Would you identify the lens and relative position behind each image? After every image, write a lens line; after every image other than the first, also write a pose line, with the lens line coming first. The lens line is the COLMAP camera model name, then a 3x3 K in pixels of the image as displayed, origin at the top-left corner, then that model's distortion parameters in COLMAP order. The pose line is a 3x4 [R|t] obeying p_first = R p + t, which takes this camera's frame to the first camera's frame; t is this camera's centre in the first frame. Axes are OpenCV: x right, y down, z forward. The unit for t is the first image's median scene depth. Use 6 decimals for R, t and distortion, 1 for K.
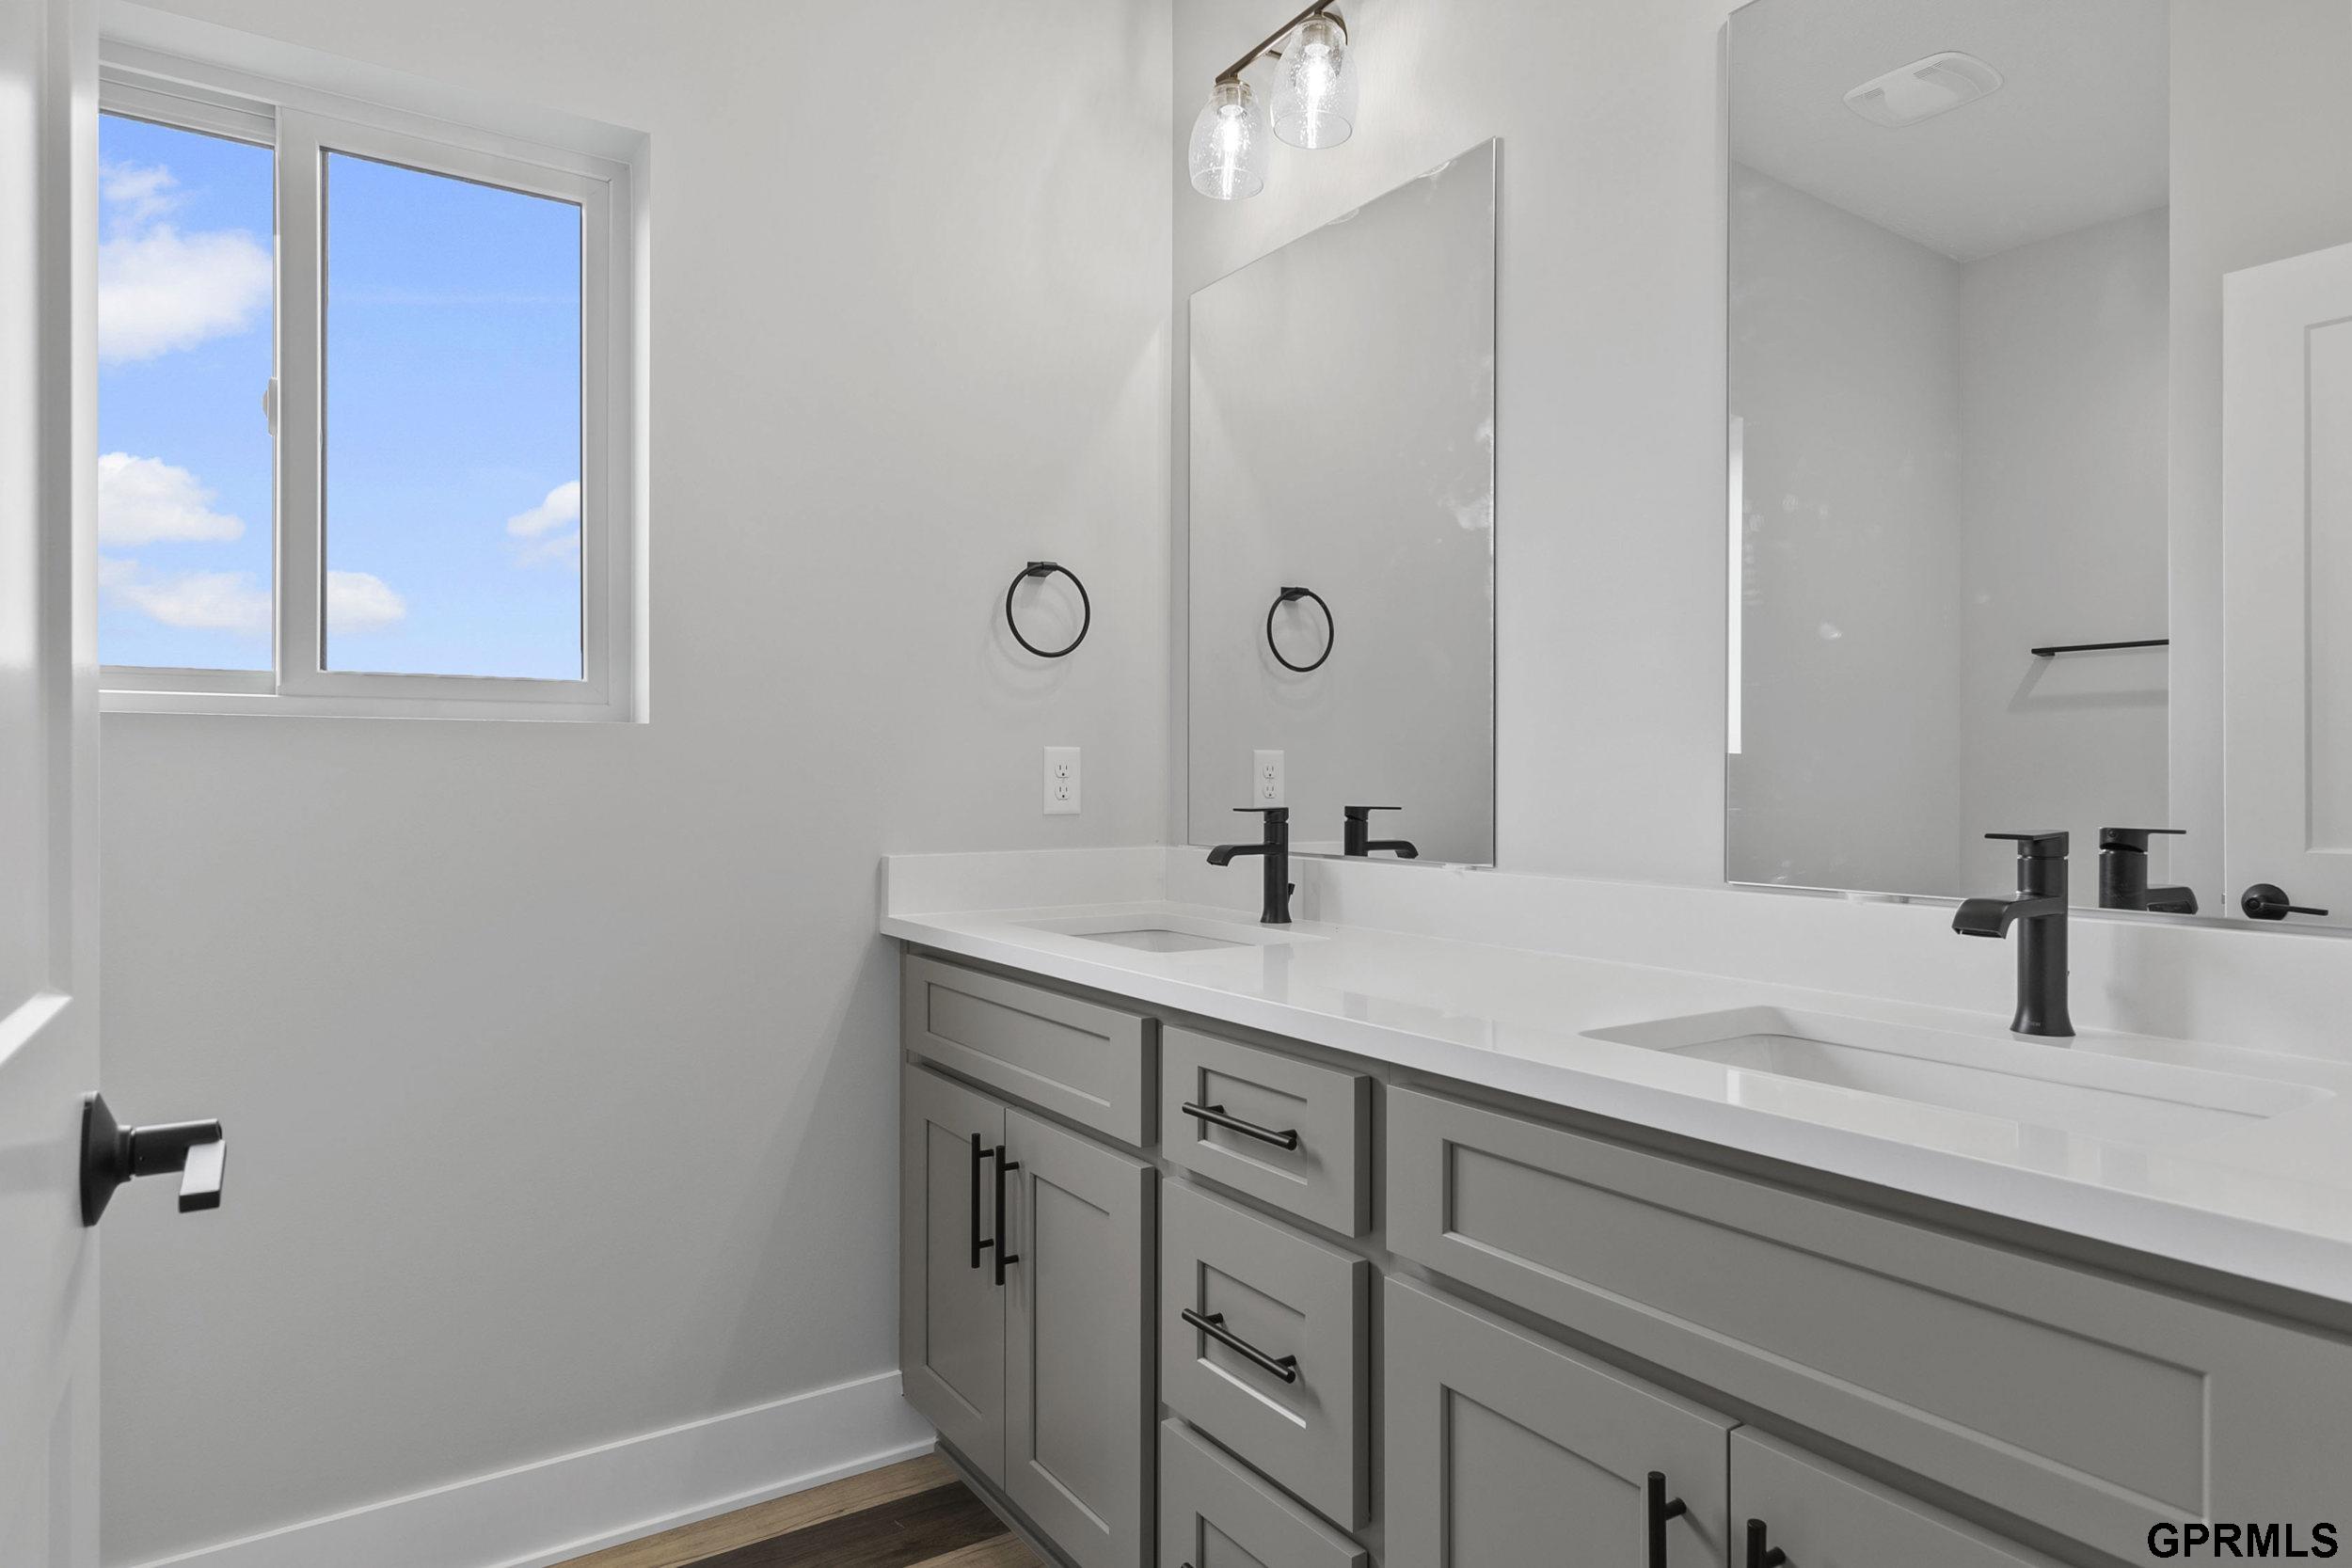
lens RADIAL K [[1383.4, 0, 1174.1], [0, 1383.4, 776.5], [0, 0, 1]] dist [-0.002668, -0.000264]
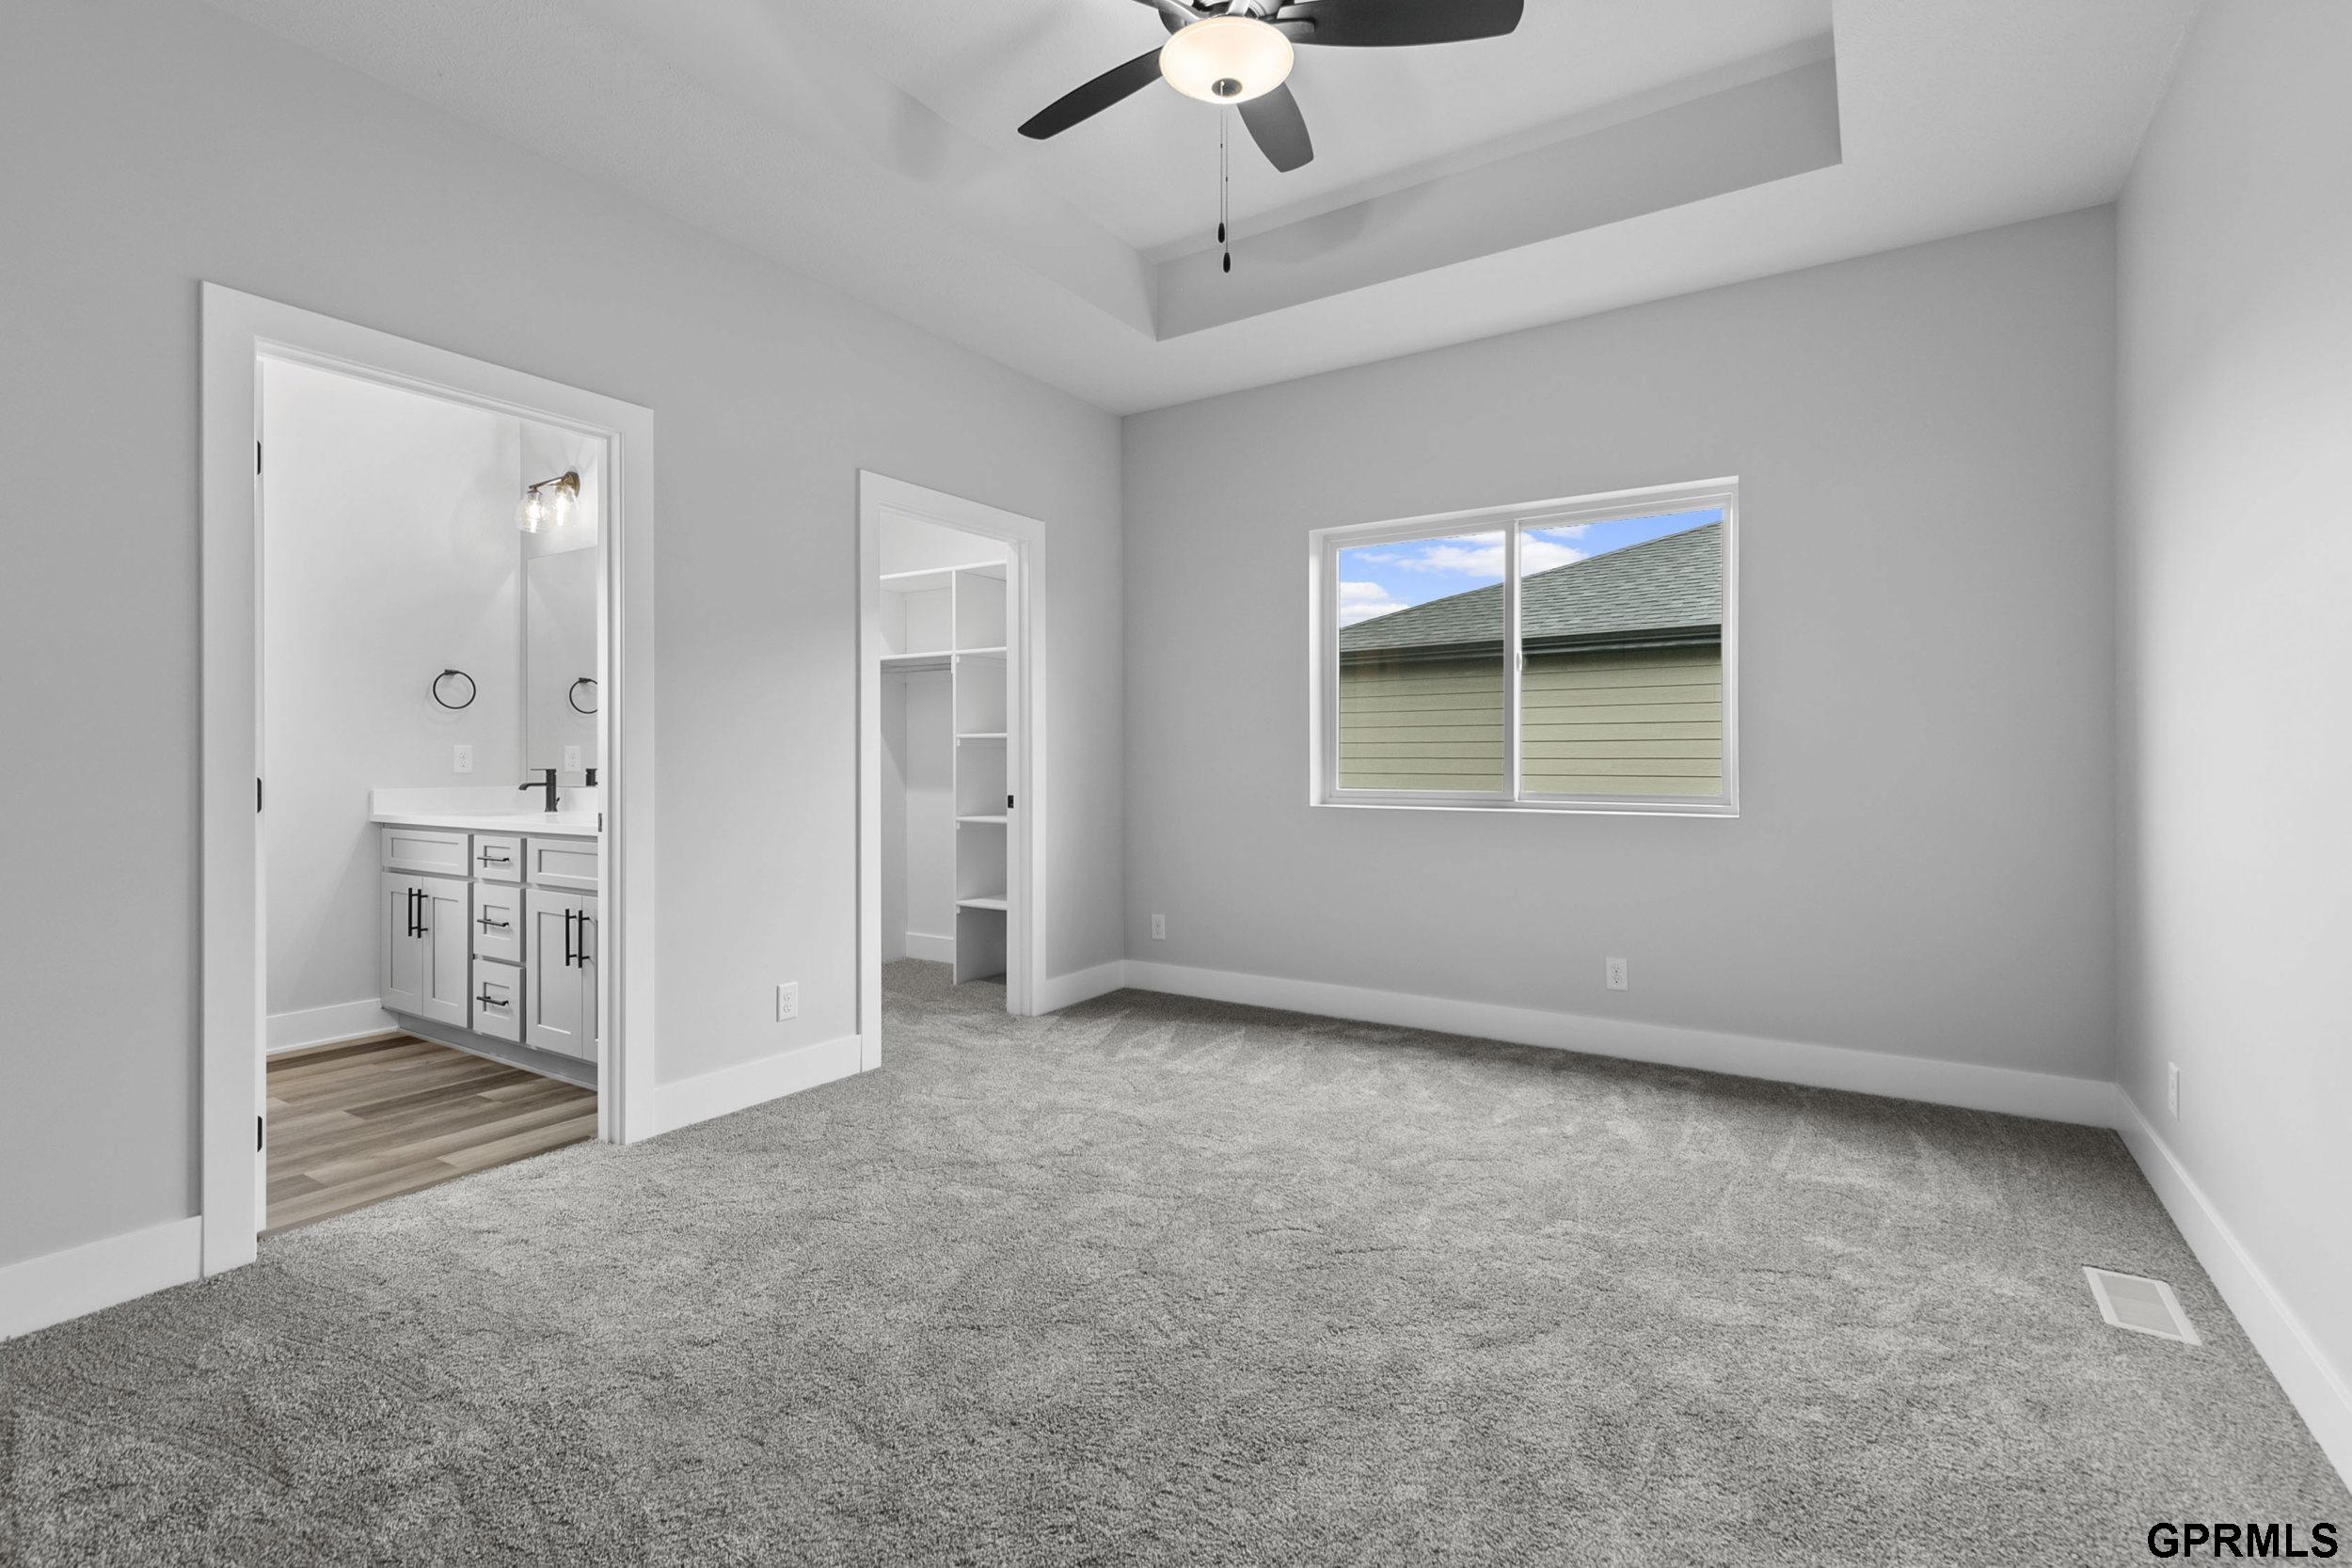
lens RADIAL K [[1054.9, 0, 1184.6], [0, 1054.9, 767.9], [0, 0, 1]] dist [0.009512, -0.001227]
pose [[0.916660, -0.001421, 0.399664, 0.421012], [0.002129, 0.999997, -0.001328, 0.029779], [-0.399661, 0.002068, 0.916661, -1.517424]]
